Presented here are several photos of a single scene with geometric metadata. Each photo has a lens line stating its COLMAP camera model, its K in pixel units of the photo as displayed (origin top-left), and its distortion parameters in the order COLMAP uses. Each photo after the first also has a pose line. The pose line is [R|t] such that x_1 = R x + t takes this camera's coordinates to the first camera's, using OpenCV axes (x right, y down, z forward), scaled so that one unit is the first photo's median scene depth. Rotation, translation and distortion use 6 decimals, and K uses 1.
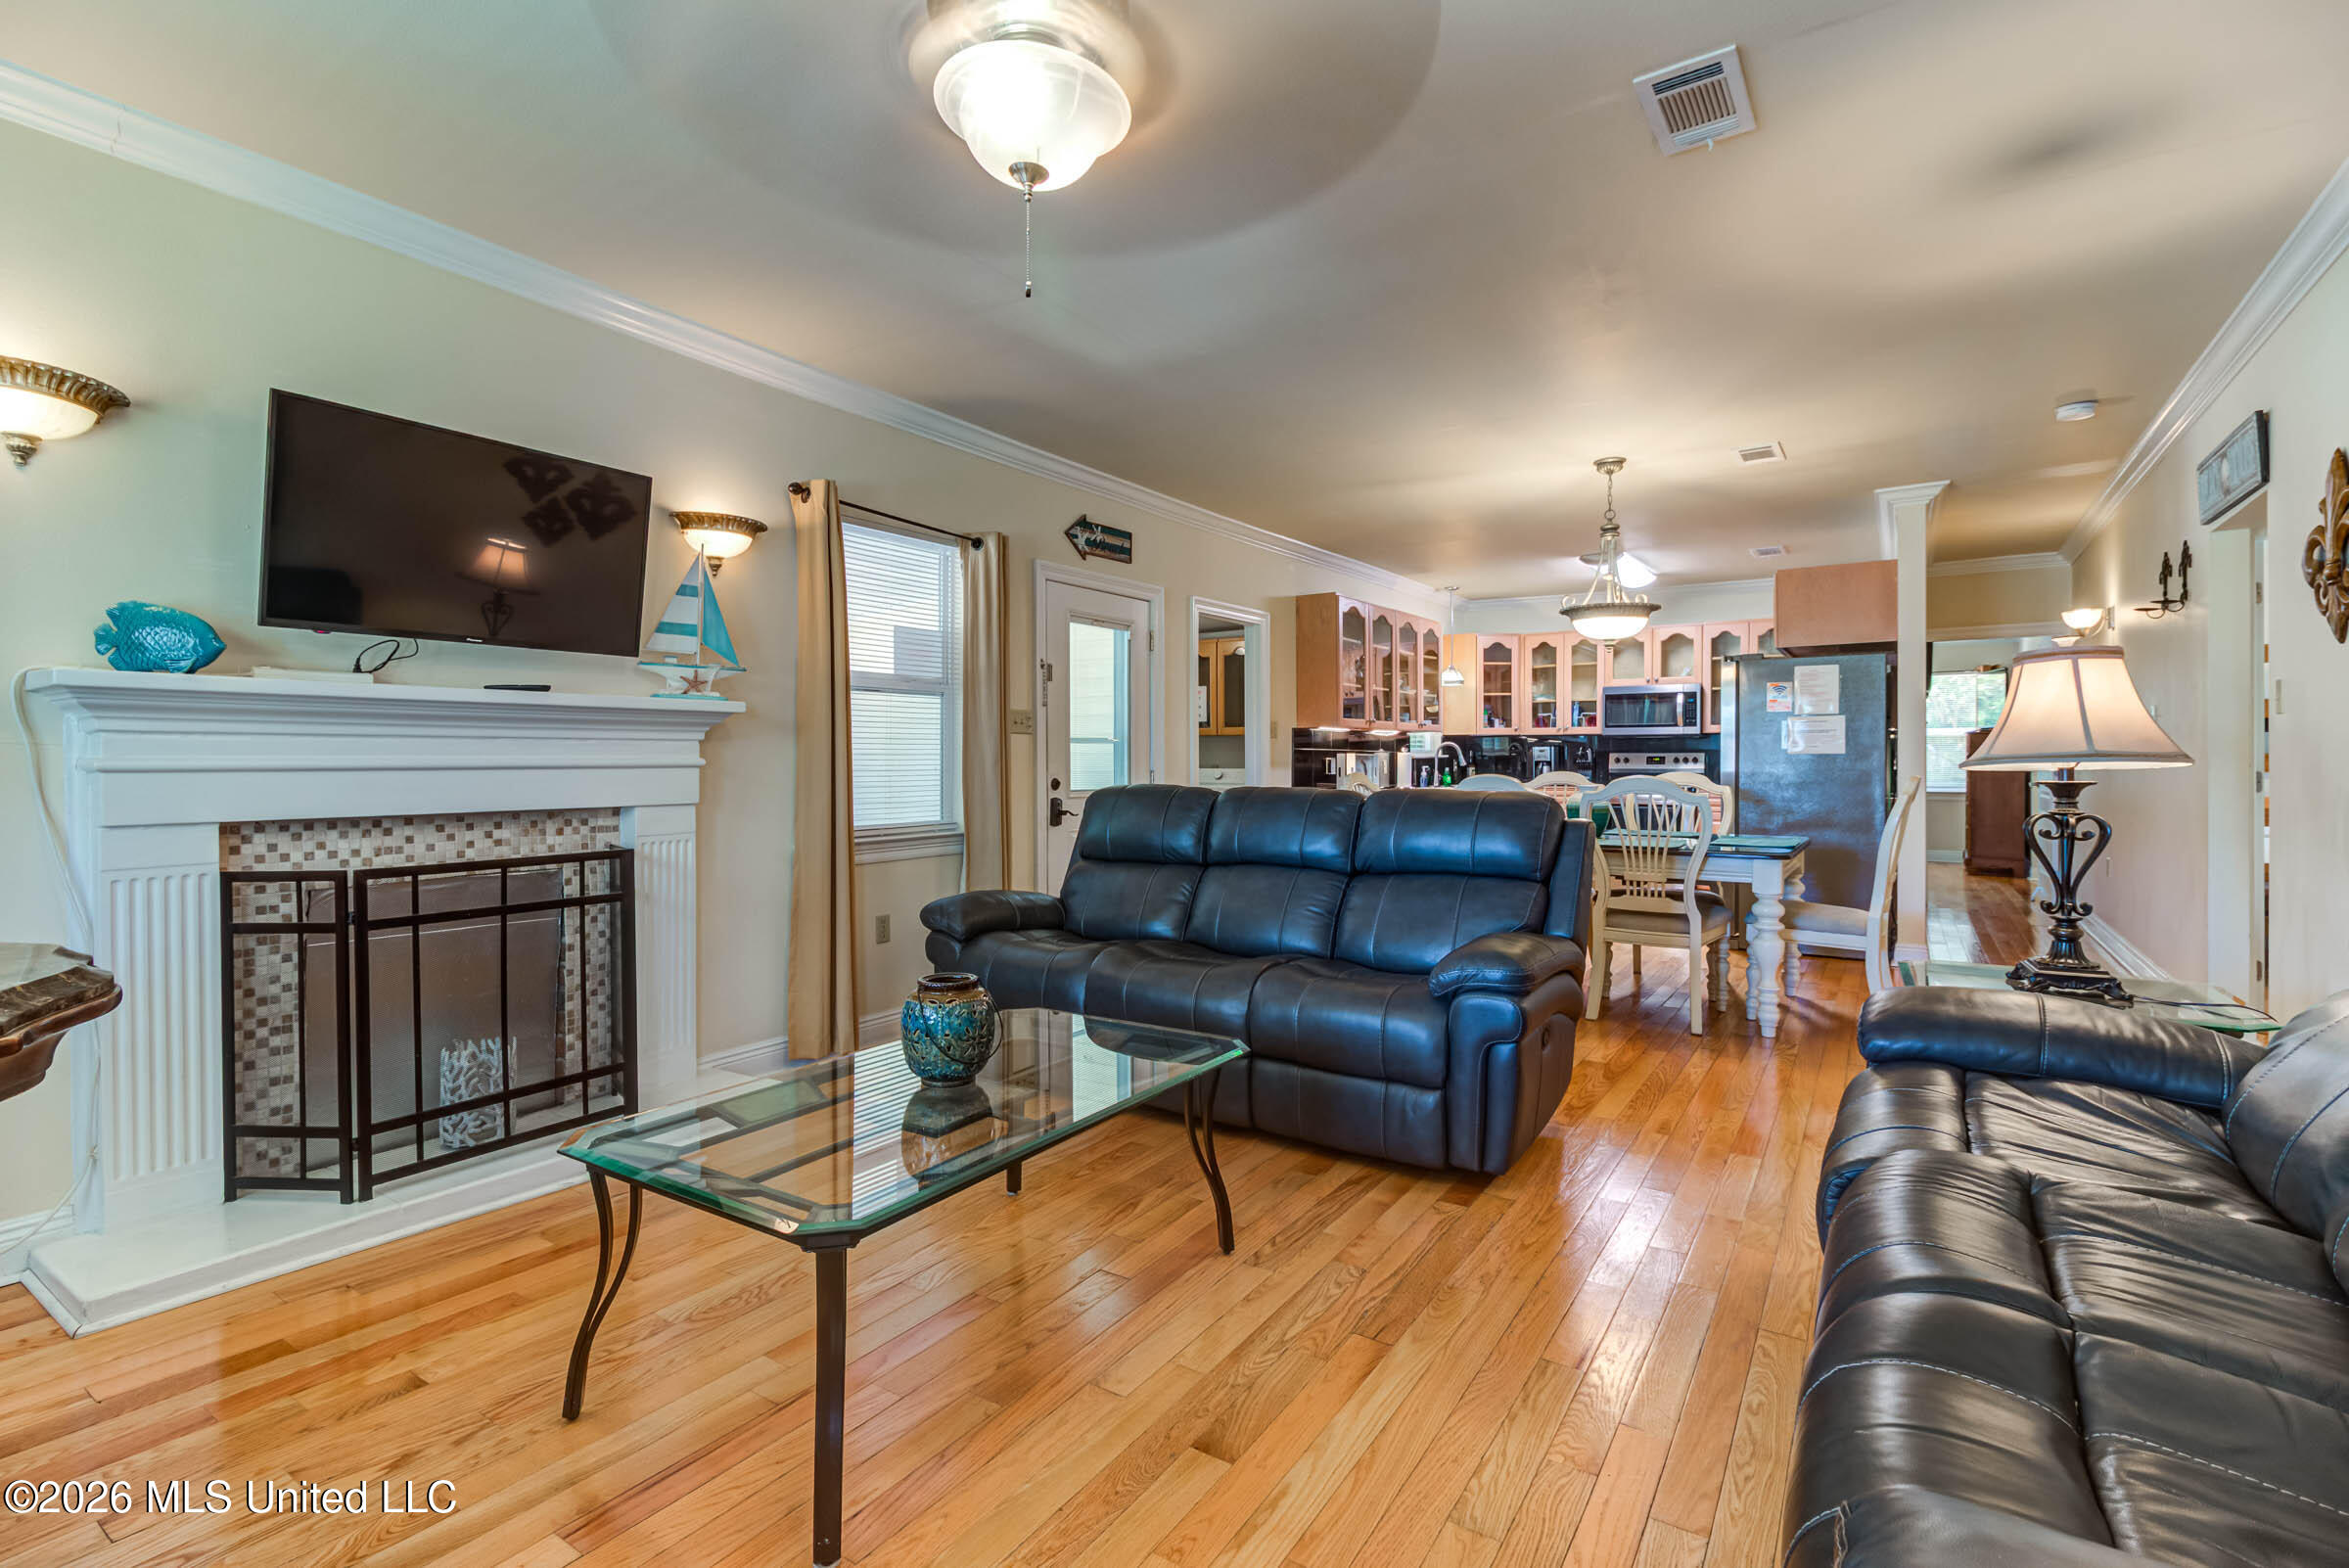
lens RADIAL K [[1083.7, 0, 1157.5], [0, 1083.7, 762.4], [0, 0, 1]] dist [0.023995, -0.016290]
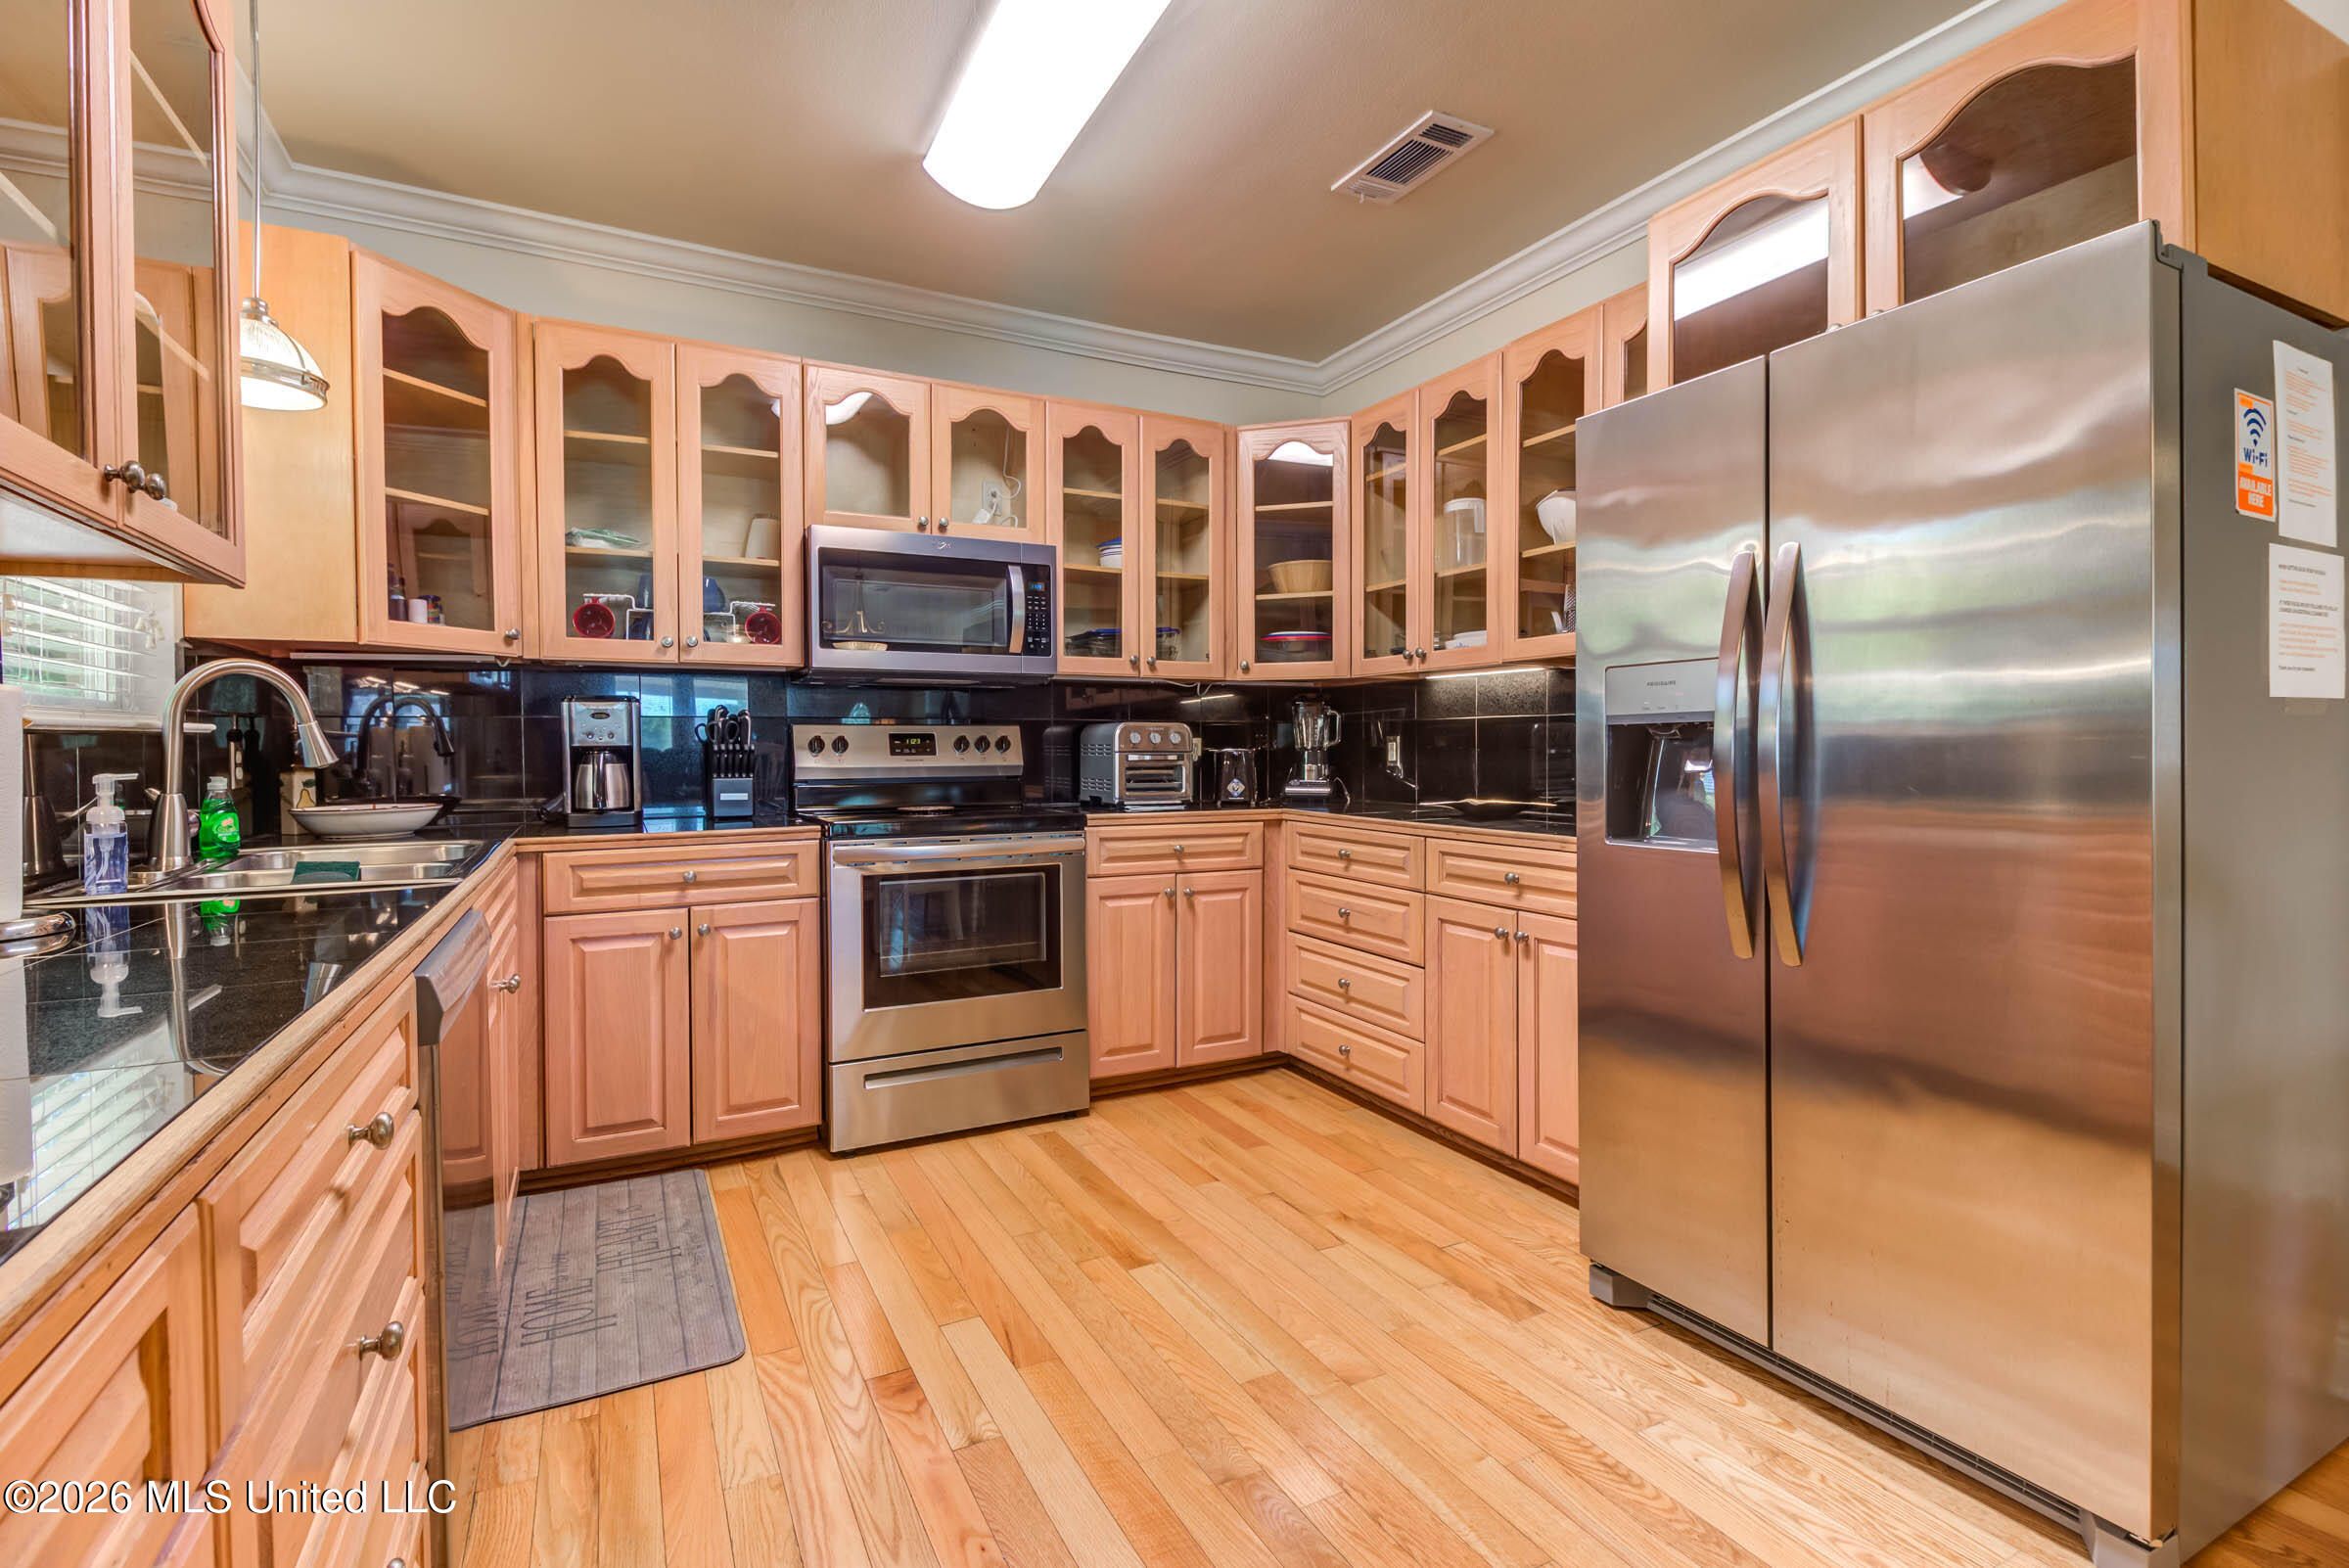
lens RADIAL K [[1083.7, 0, 1157.5], [0, 1083.7, 762.4], [0, 0, 1]] dist [0.023995, -0.016290]
pose [[0.483524, -0.013048, 0.875234, 0.337302], [0.009542, 0.999908, 0.009635, 0.003092], [-0.875279, 0.003693, 0.483604, 1.501494]]
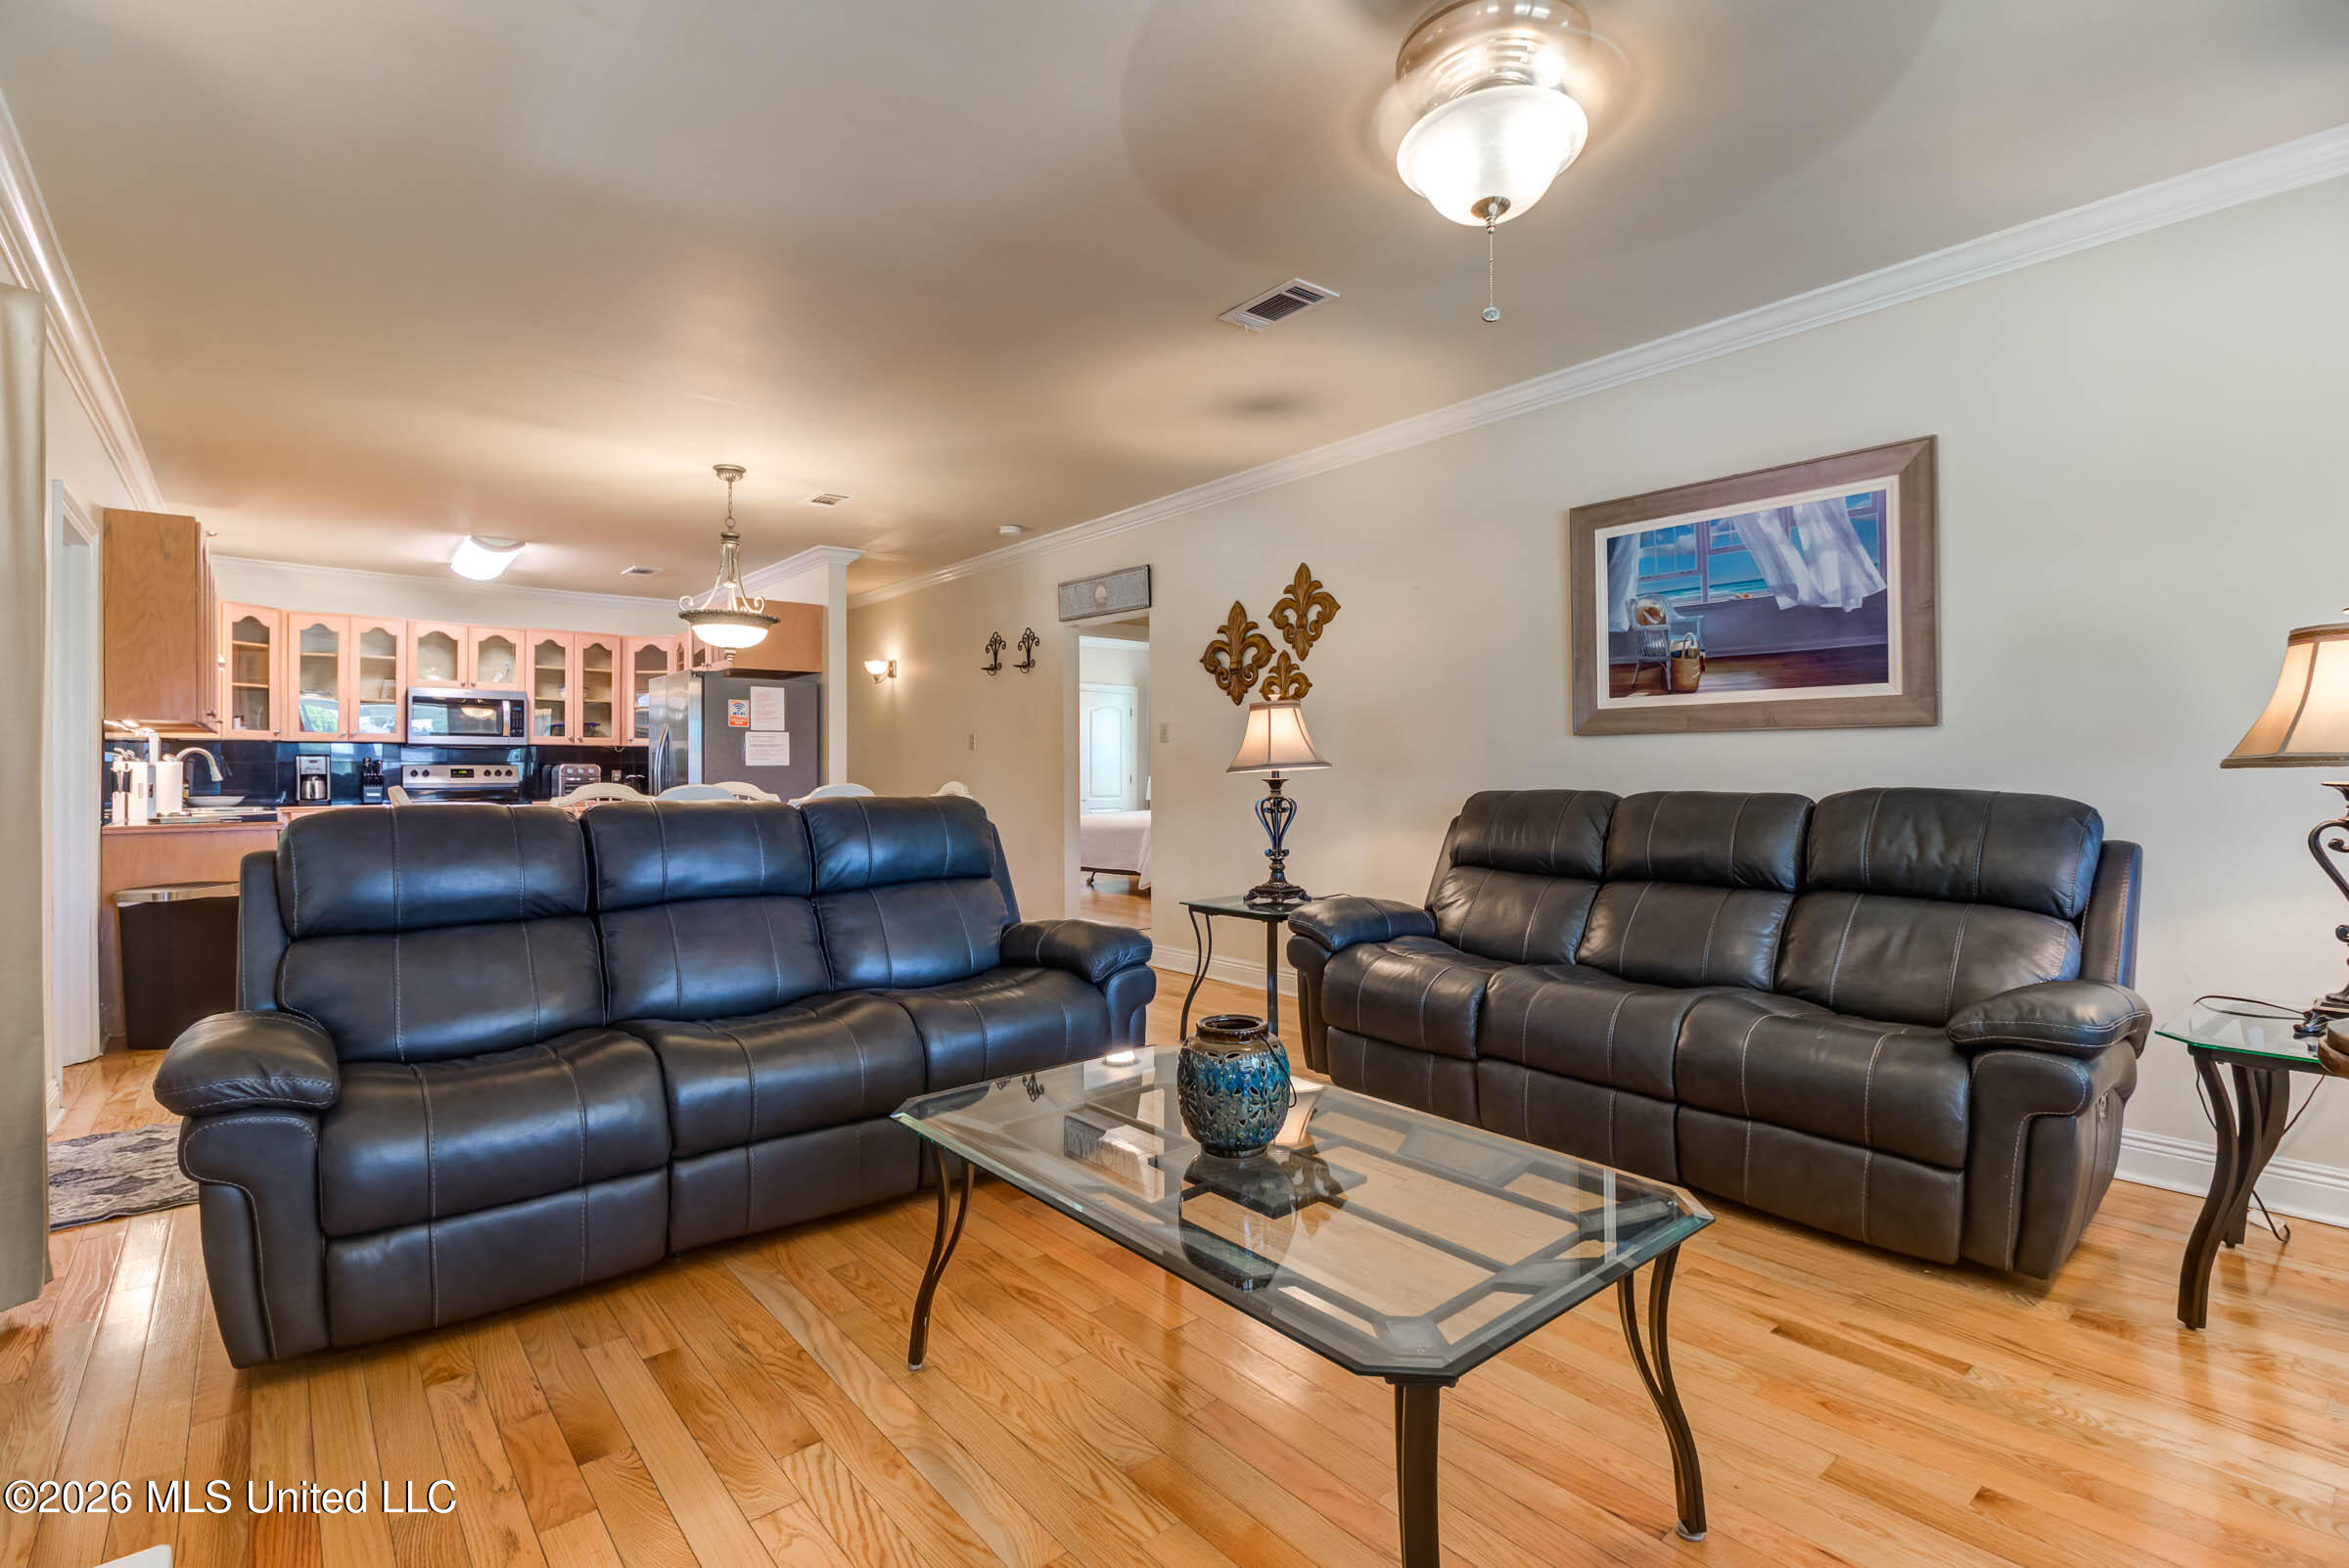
lens RADIAL K [[1083.7, 0, 1157.5], [0, 1083.7, 762.4], [0, 0, 1]] dist [0.023995, -0.016290]
pose [[0.288927, 0.008735, 0.957311, -0.479409], [0.006345, 0.999919, -0.011039, 0.005268], [-0.957330, 0.009263, 0.288849, 0.390786]]
